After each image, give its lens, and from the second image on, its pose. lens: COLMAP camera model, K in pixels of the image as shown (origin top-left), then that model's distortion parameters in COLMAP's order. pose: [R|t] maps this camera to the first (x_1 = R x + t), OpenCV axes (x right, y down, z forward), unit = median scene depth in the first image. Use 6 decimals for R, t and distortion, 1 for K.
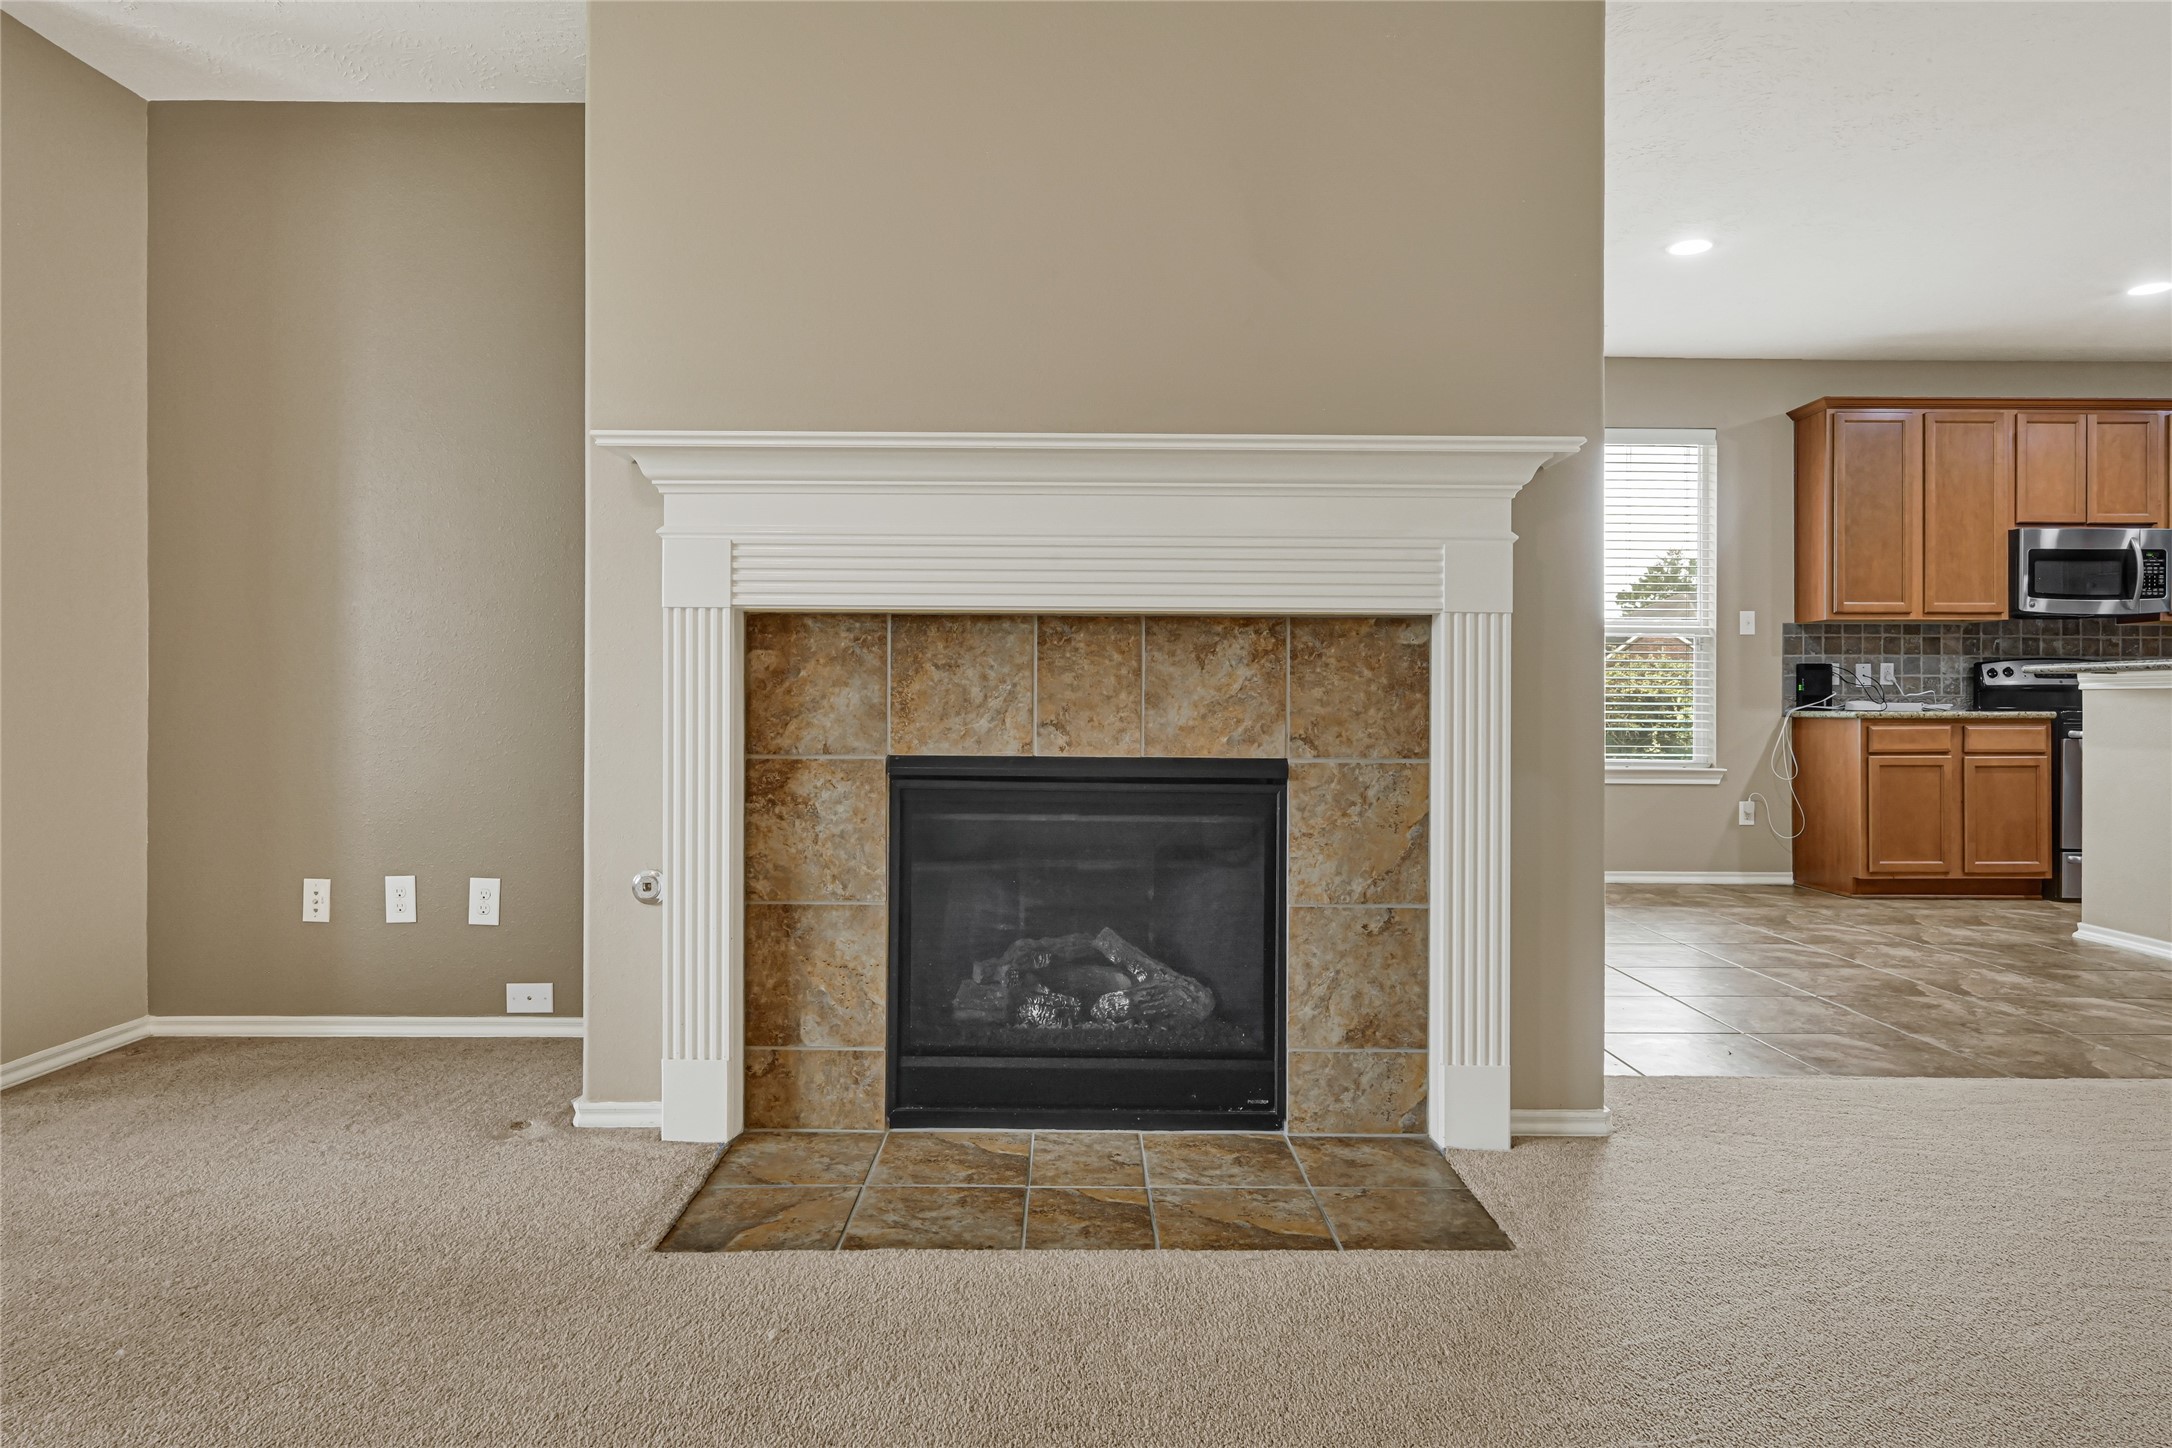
lens RADIAL K [[1315.7, 0, 1086.6], [0, 1315.7, 704.9], [0, 0, 1]] dist [-0.002429, -0.000768]
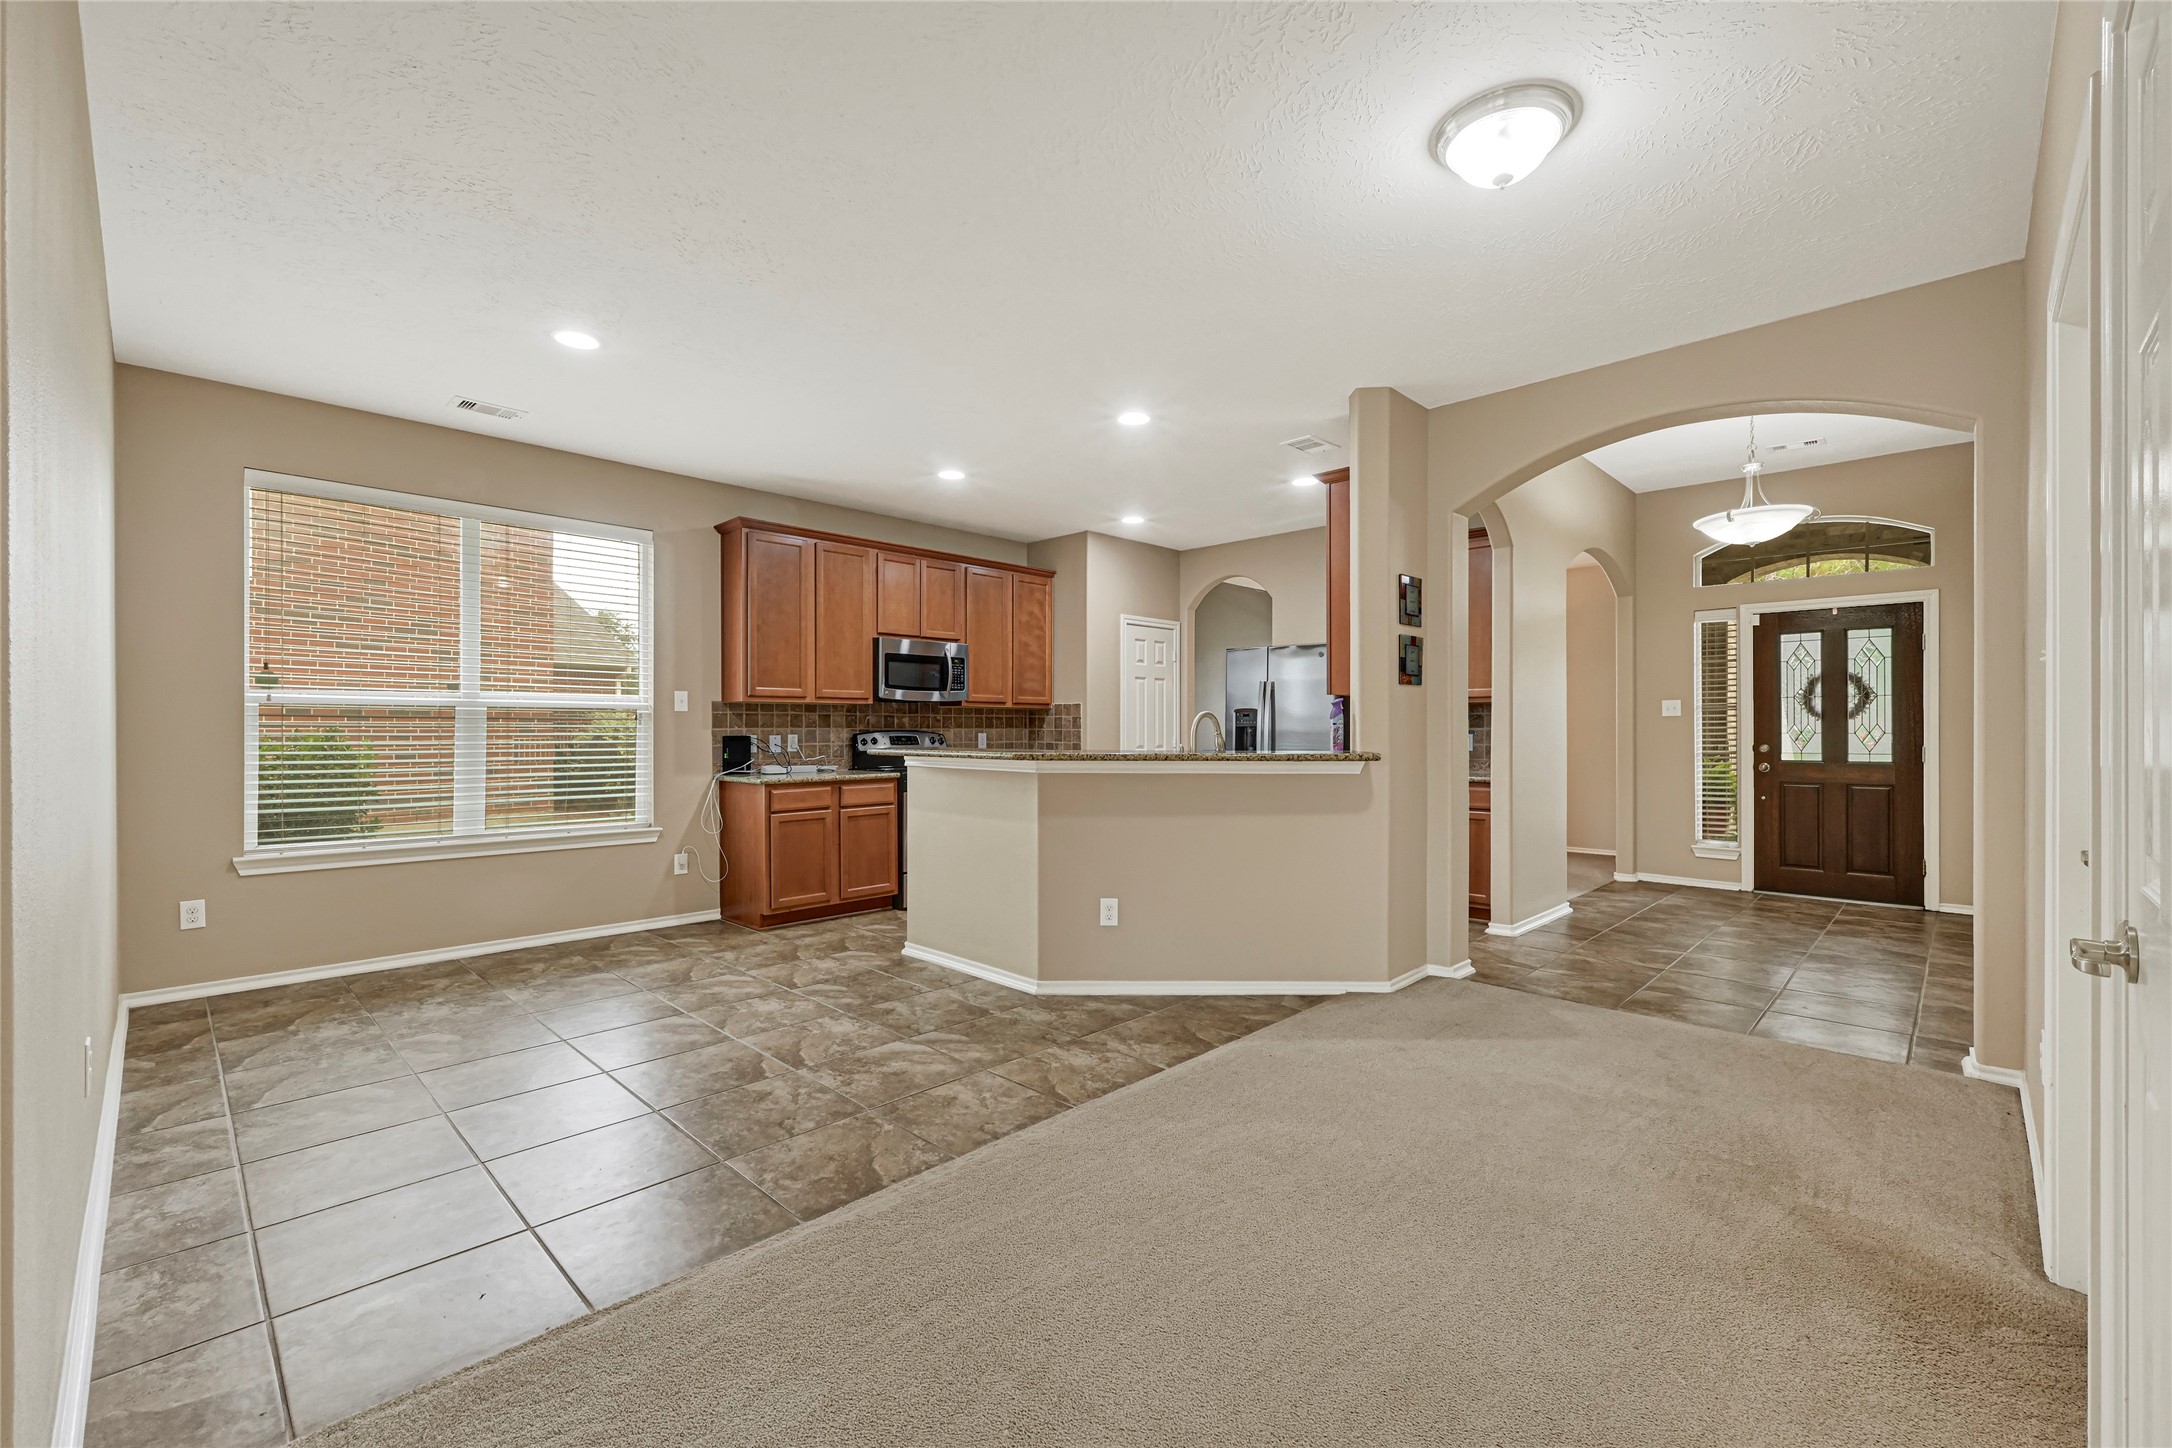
lens RADIAL K [[905.2, 0, 1082.5], [0, 905.2, 727.5], [0, 0, 1]] dist [0.000558, 0.000400]
pose [[0.702566, -0.001936, 0.711616, 0.198368], [0.001869, 0.999998, 0.000875, -0.042841], [-0.711616, 0.000715, 0.702568, 0.199061]]
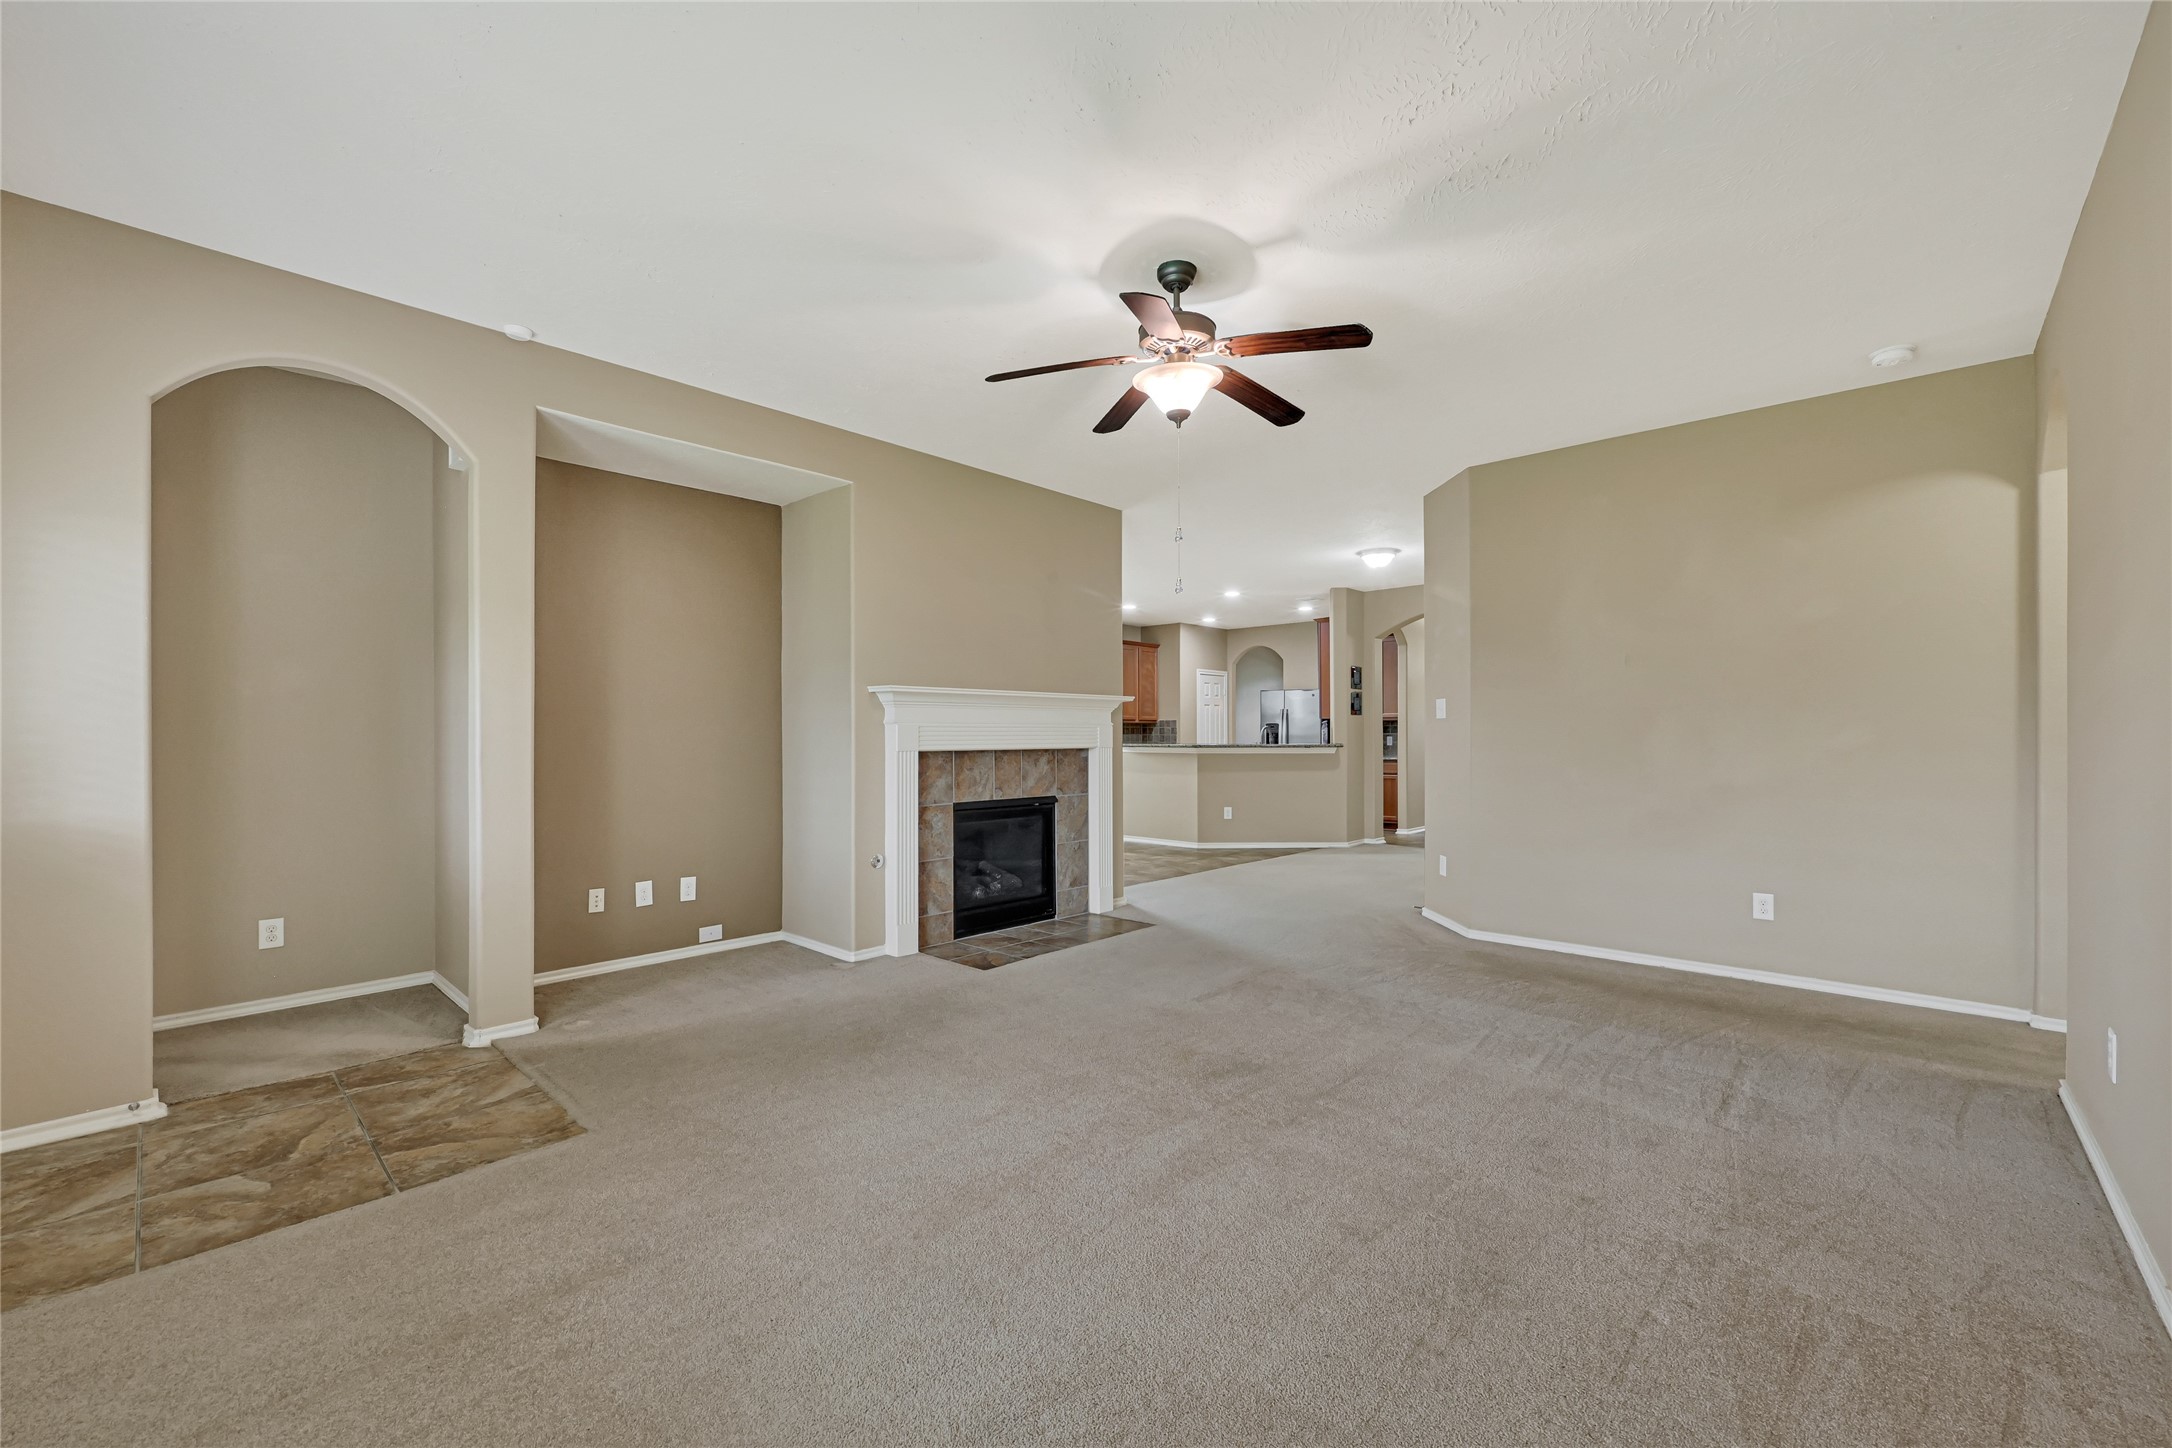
lens RADIAL K [[905.2, 0, 1081.6], [0, 905.2, 739.4], [0, 0, 1]] dist [0.000558, 0.000400]
pose [[0.679343, -0.011855, 0.733725, -0.614666], [0.006601, 0.999928, 0.010044, -0.050197], [-0.733791, -0.001980, 0.679372, -0.212979]]
